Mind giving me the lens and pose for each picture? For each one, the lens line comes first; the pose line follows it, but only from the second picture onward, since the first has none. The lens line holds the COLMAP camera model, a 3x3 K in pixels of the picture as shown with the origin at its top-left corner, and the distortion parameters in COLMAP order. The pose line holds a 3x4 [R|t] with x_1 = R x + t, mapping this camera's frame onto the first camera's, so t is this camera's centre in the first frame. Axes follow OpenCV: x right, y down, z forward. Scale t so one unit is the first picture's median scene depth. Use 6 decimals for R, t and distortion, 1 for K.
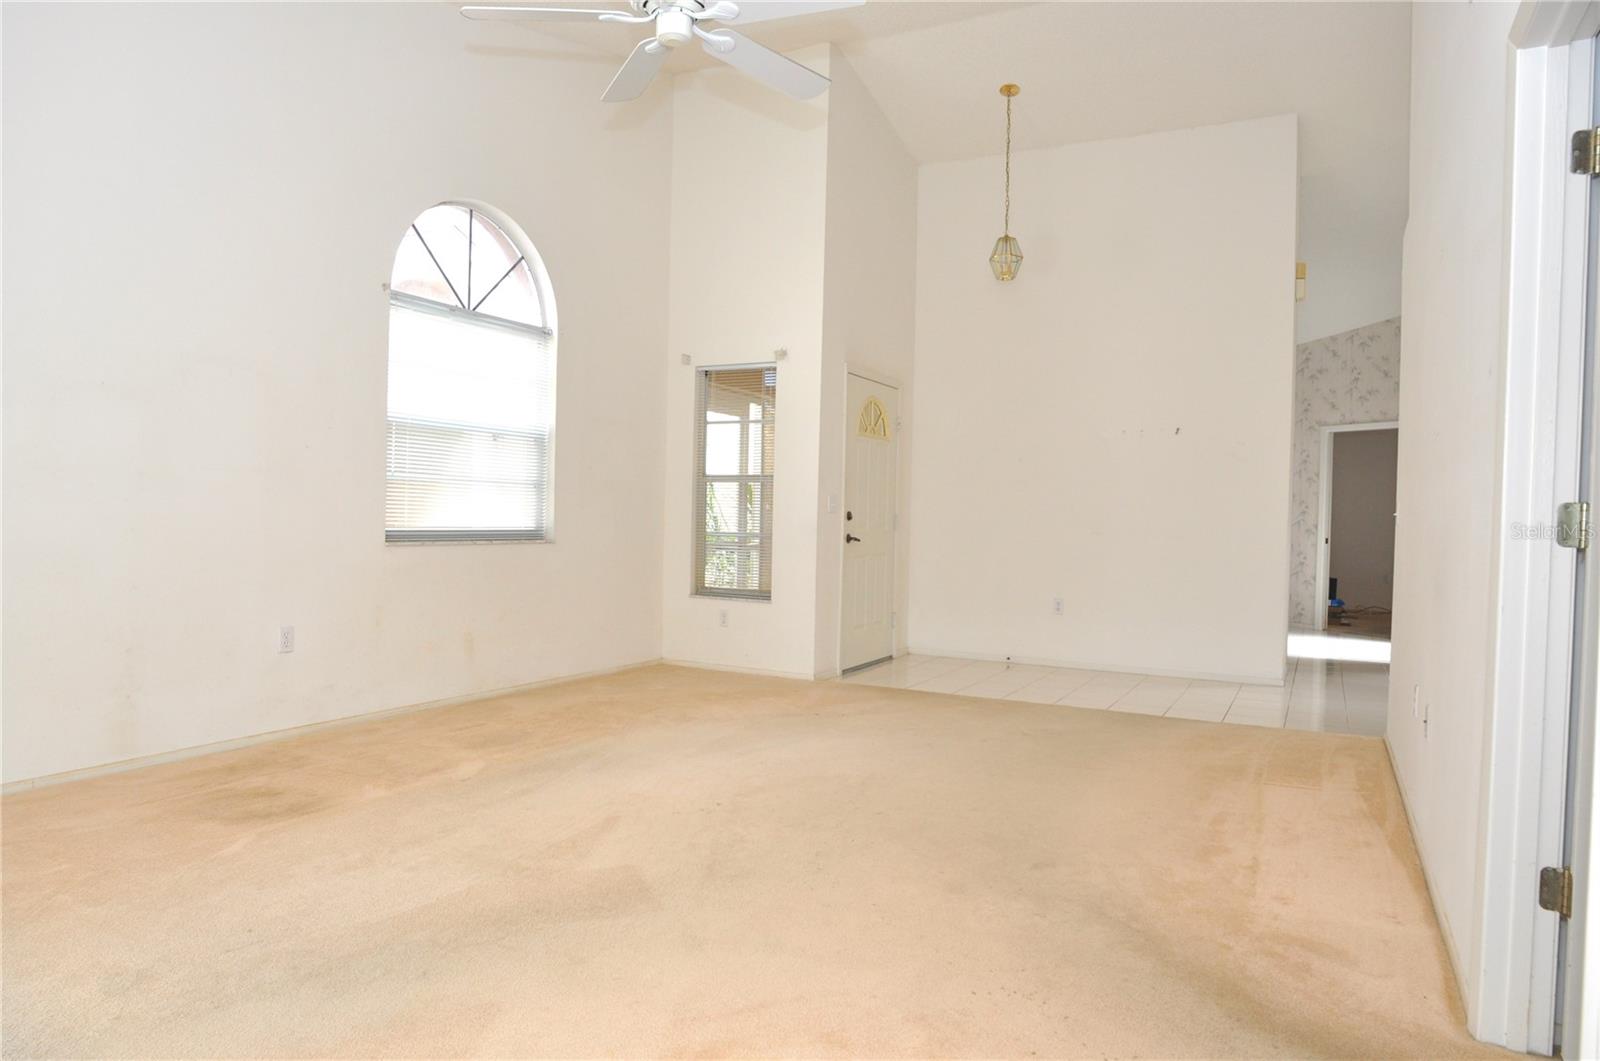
lens RADIAL K [[978.6, 0, 799.0], [0, 978.6, 529.3], [0, 0, 1]] dist [-0.061592, 0.024283]
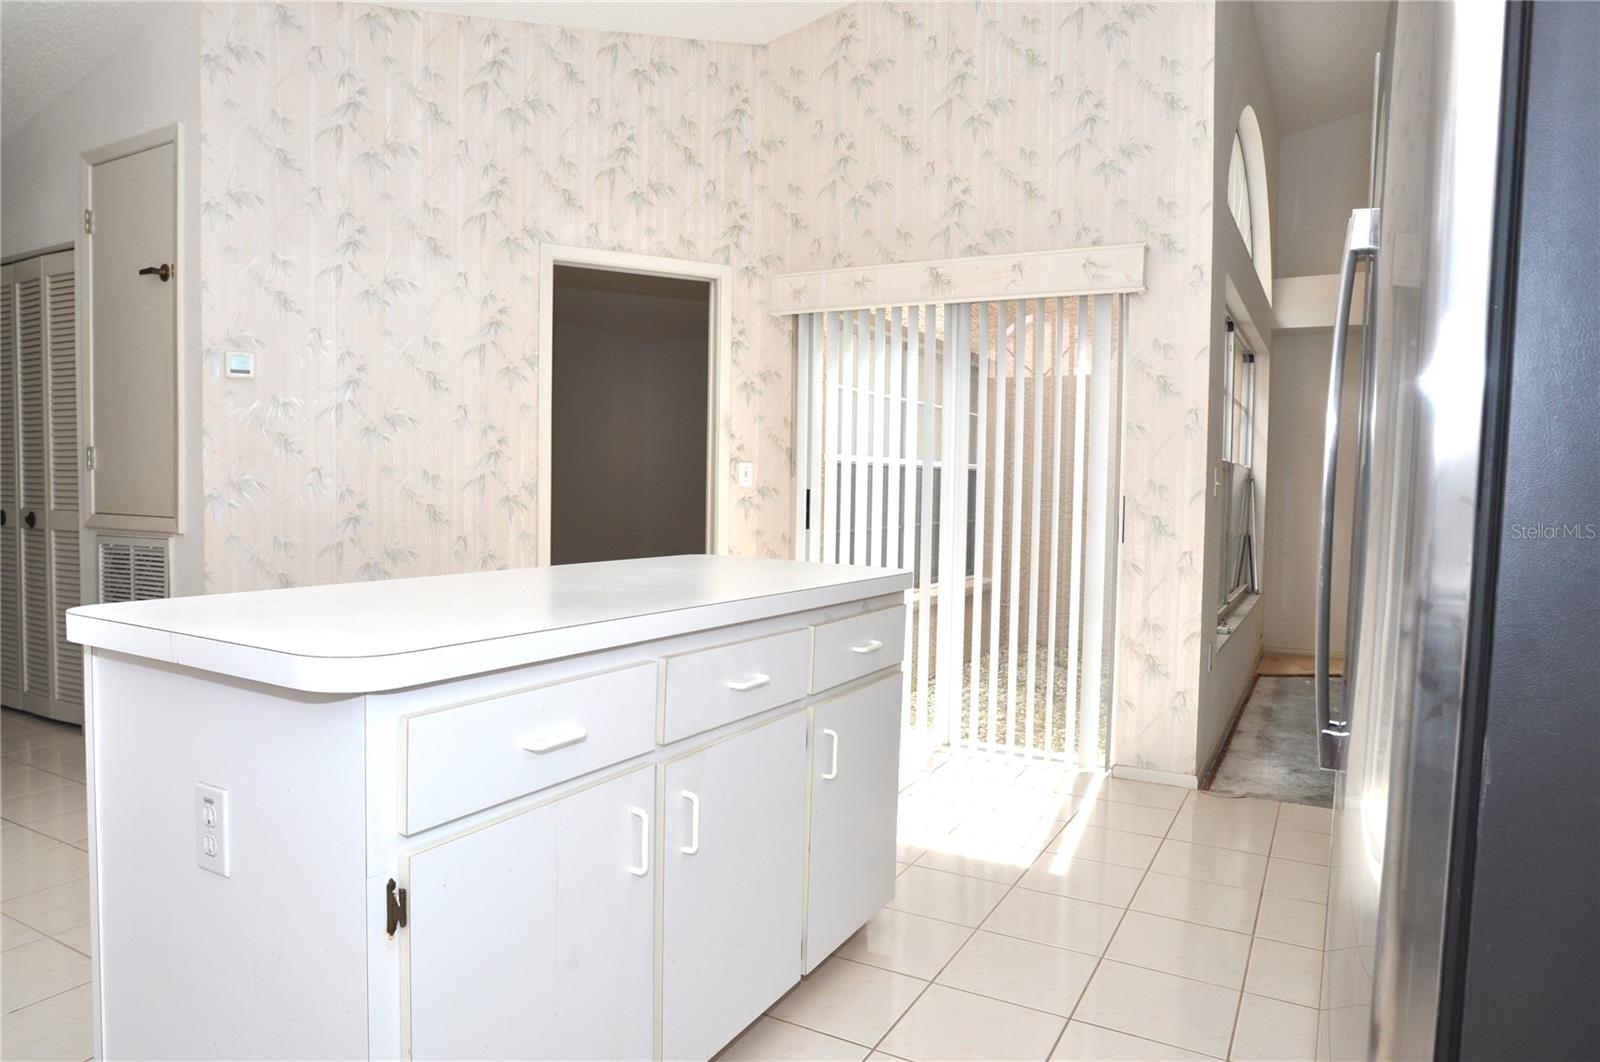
lens RADIAL K [[978.6, 0, 798.8], [0, 978.6, 536.5], [0, 0, 1]] dist [-0.061592, 0.024283]
pose [[0.028144, -0.053778, 0.998156, 0.141257], [0.007230, 0.998537, 0.053594, -0.006357], [-0.999578, 0.005709, 0.028492, 0.907026]]
